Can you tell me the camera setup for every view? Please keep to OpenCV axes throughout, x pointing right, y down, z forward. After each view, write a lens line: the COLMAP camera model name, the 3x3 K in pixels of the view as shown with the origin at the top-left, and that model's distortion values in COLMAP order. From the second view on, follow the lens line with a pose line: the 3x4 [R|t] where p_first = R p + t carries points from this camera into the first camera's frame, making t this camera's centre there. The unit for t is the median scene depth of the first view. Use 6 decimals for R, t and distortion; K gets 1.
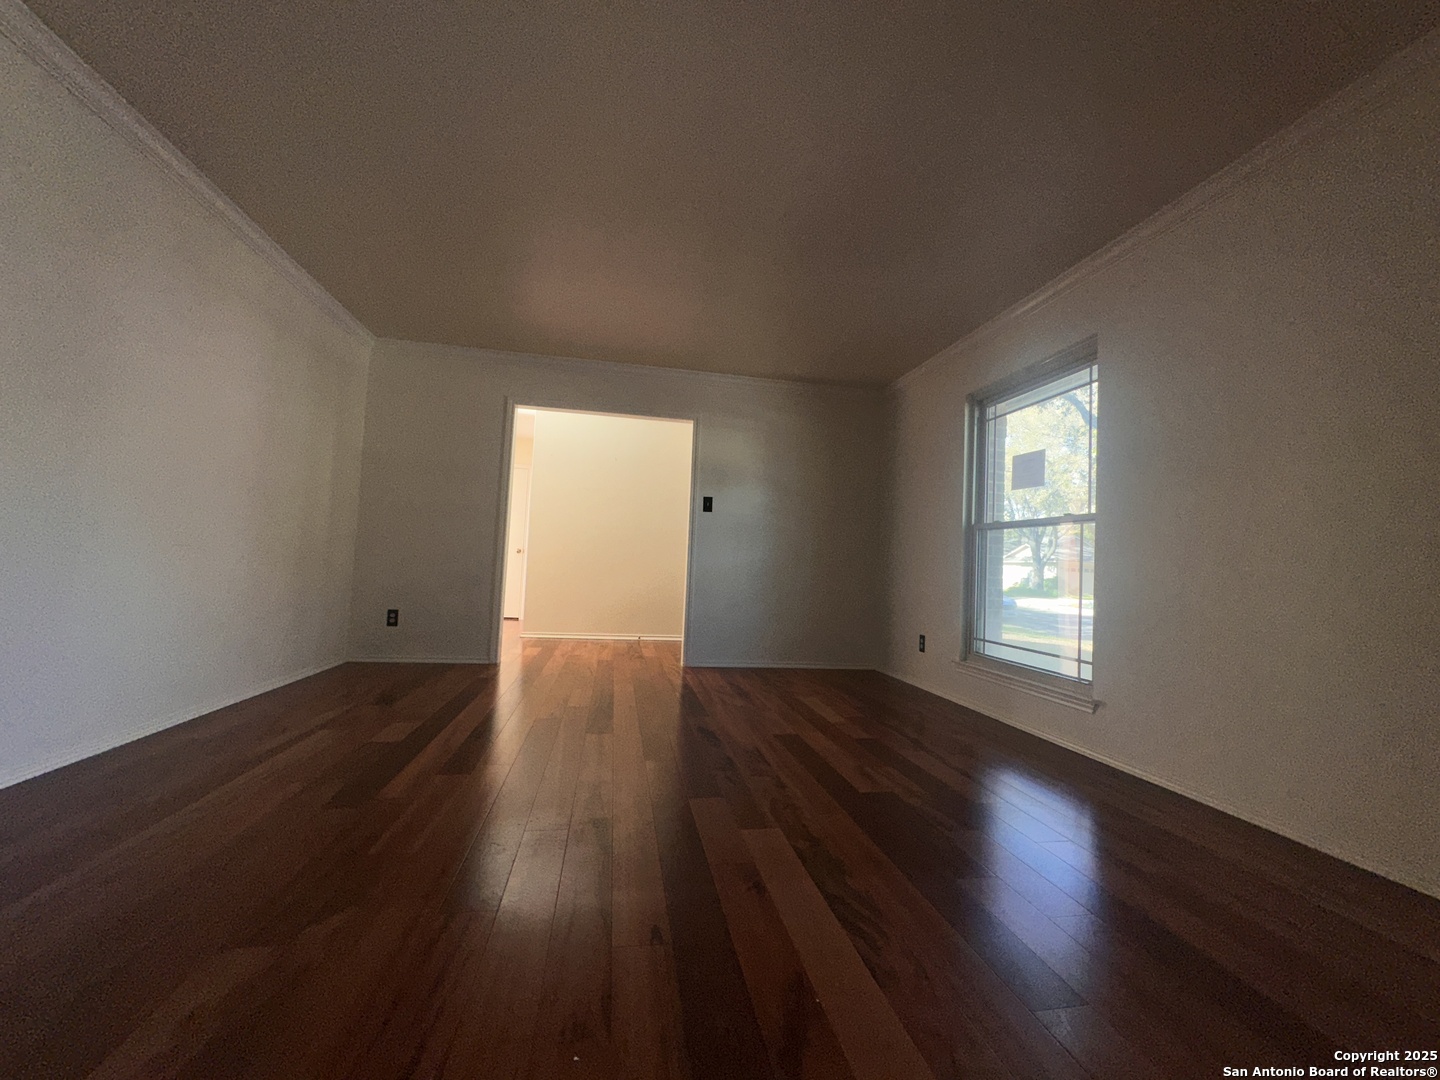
lens RADIAL K [[575.9, 0, 717.2], [0, 575.9, 539.8], [0, 0, 1]] dist [-0.001367, 0.000593]
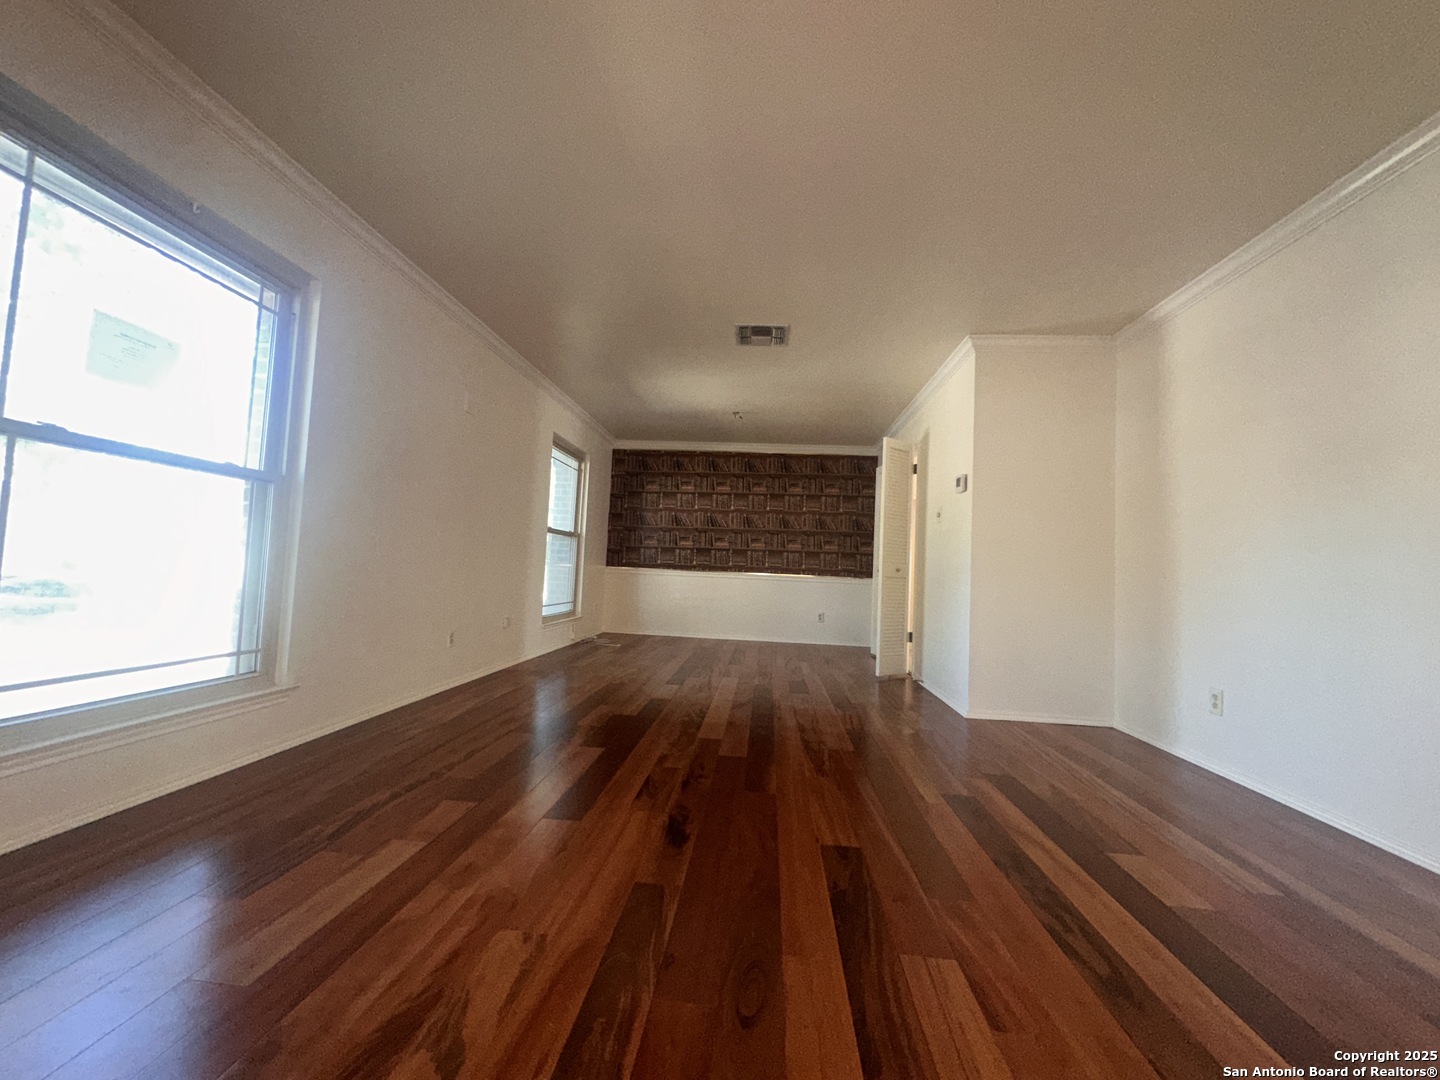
lens RADIAL K [[575.9, 0, 716.8], [0, 575.9, 539.3], [0, 0, 1]] dist [-0.001367, 0.000593]
pose [[-0.962200, -0.075443, 0.261685, -0.230101], [-0.101692, 0.990894, -0.088245, 0.065170], [-0.252645, -0.111521, -0.961111, 1.841487]]
